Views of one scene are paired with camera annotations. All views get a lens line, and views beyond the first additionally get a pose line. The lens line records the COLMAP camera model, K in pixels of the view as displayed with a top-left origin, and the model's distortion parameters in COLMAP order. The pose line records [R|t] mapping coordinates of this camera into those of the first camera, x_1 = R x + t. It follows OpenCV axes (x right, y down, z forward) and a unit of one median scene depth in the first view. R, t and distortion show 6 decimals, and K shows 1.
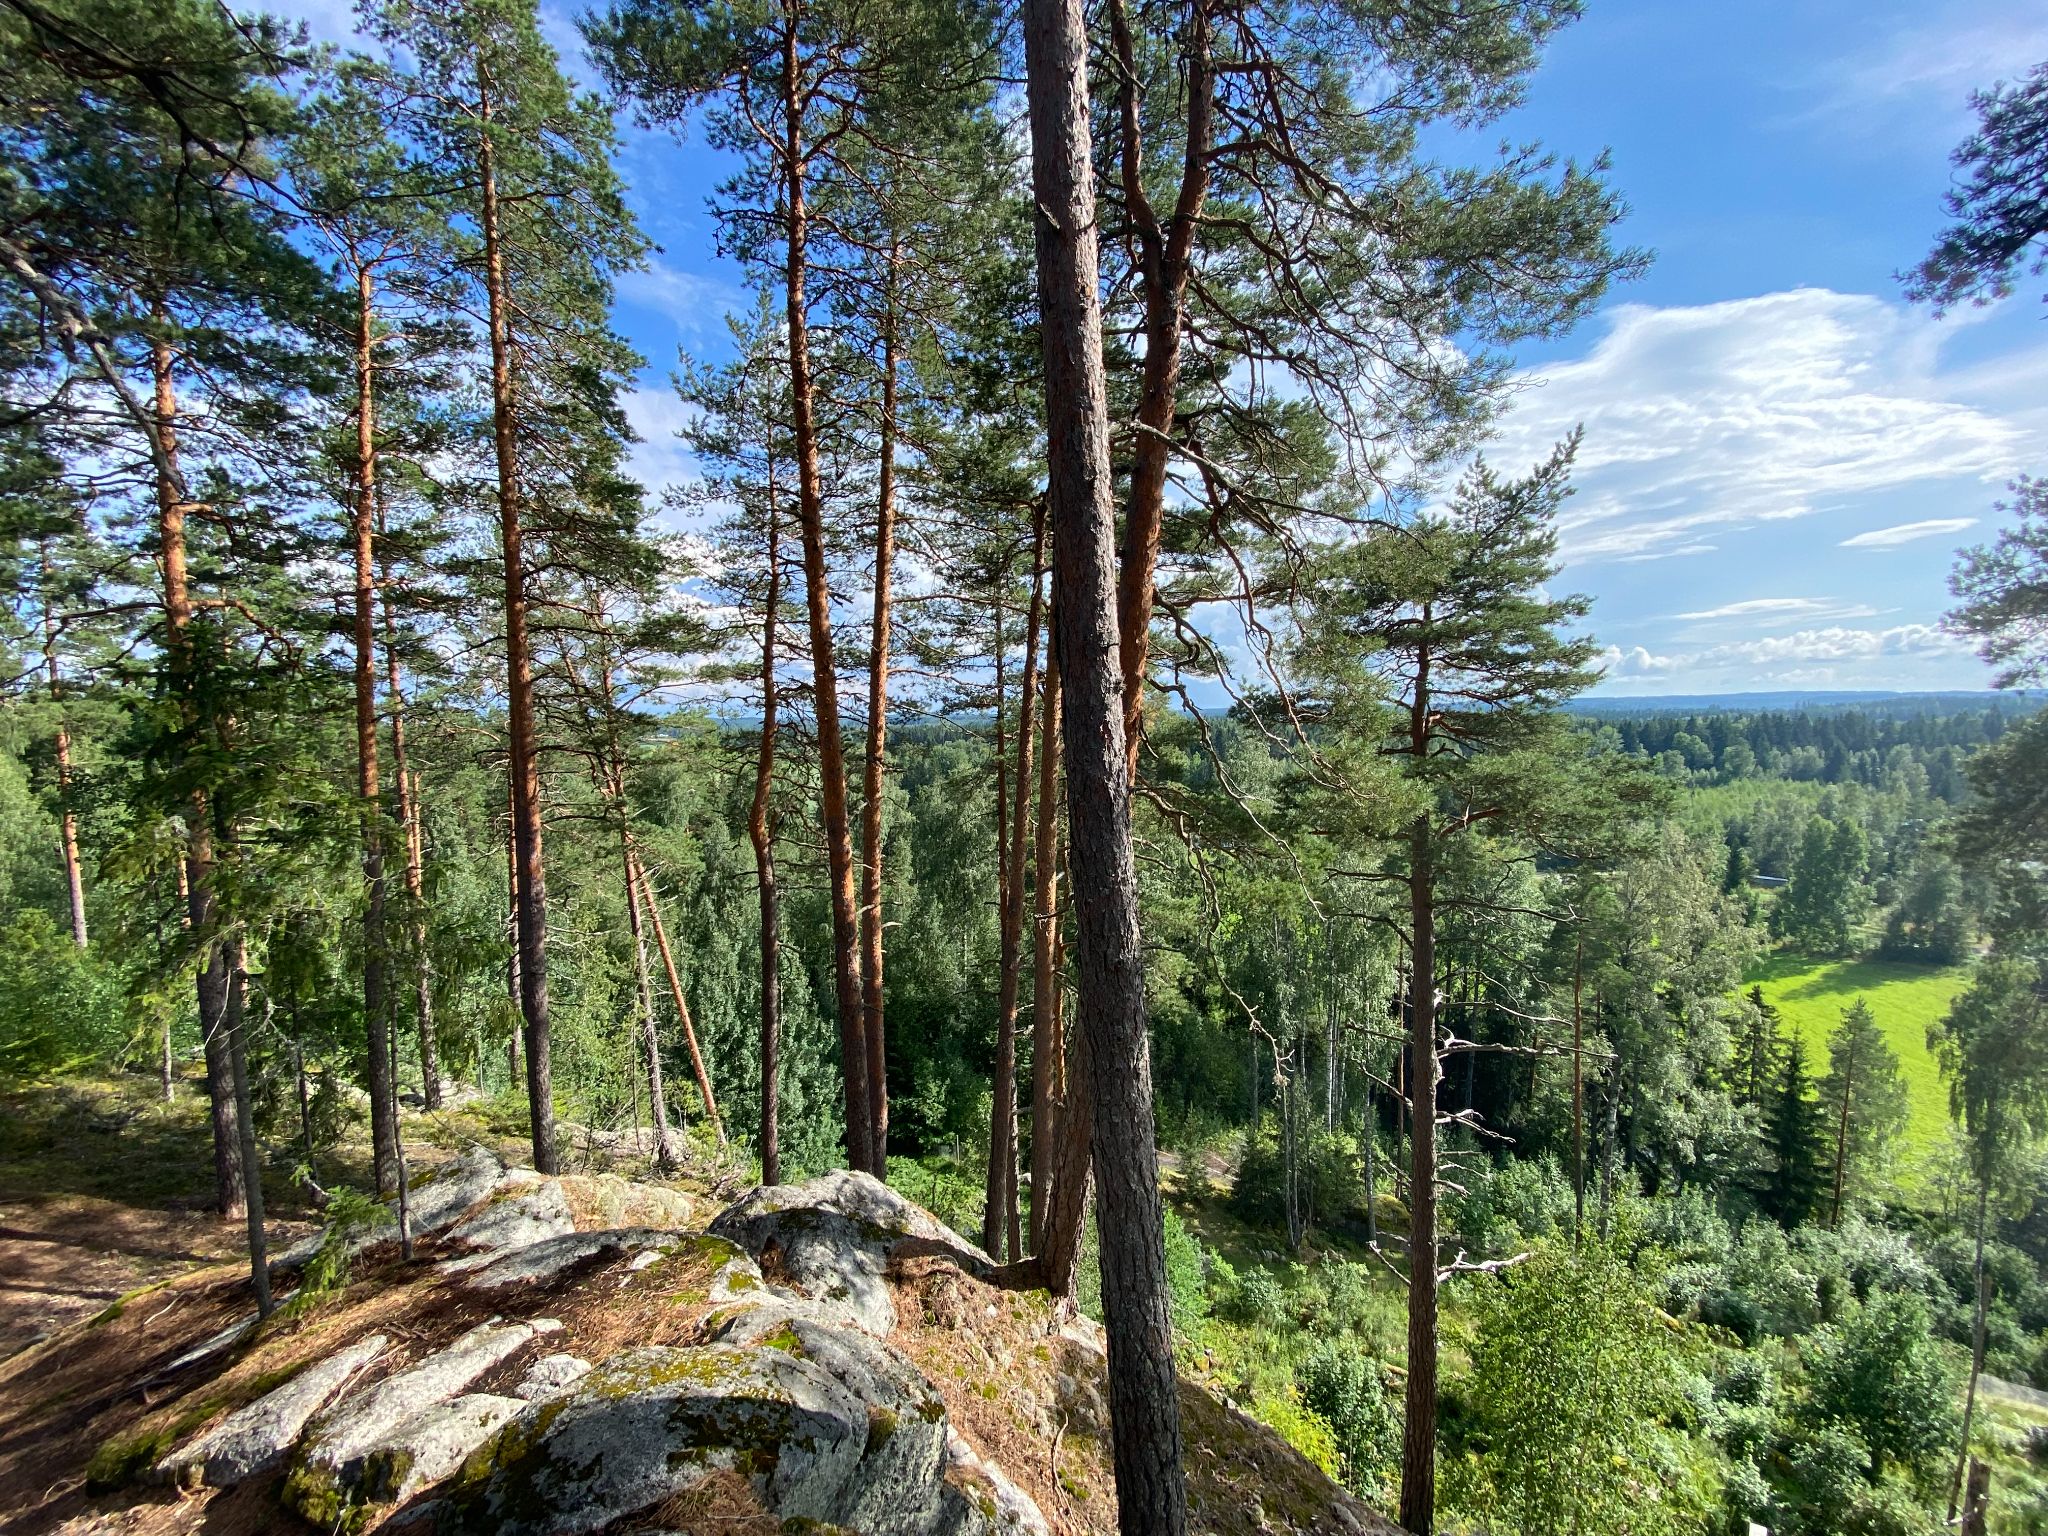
lens RADIAL K [[825.1, 0, 1024.0], [0, 825.1, 768.0], [0, 0, 1]] dist [0.016675, -0.020489]
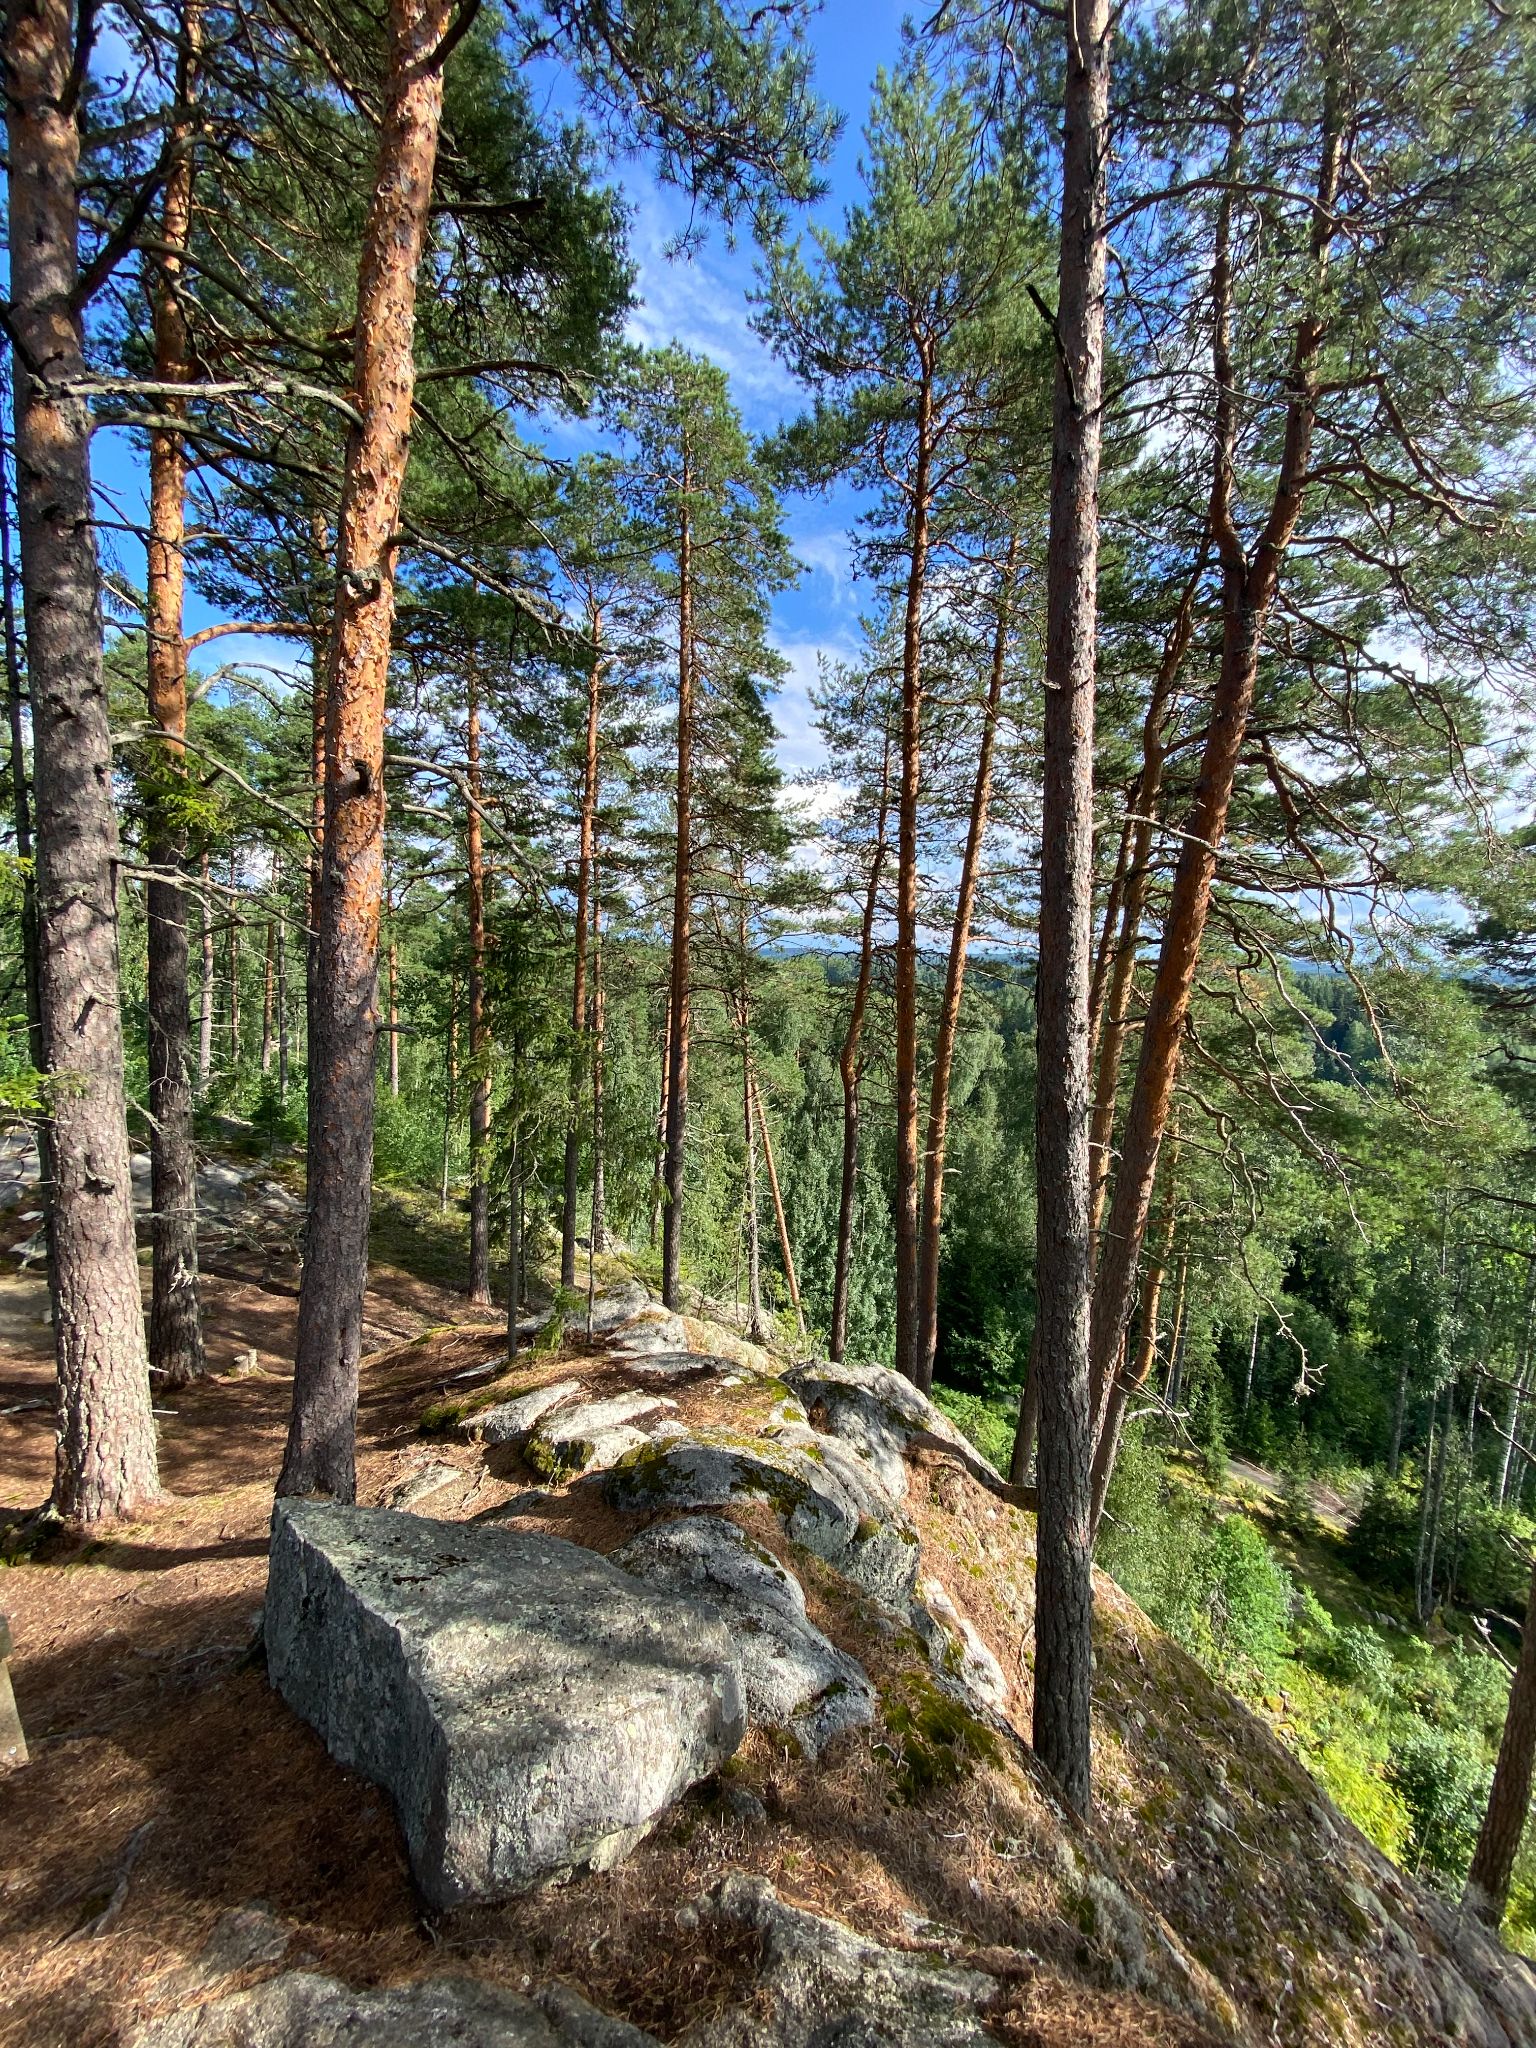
lens RADIAL K [[819.6, 0, 768.0], [0, 819.6, 1024.0], [0, 0, 1]] dist [0.036443, -0.026709]
pose [[0.905915, 0.086487, -0.414533, 0.047371], [-0.076189, 0.996236, 0.041349, -0.028368], [0.416549, -0.005876, 0.909094, -0.091086]]
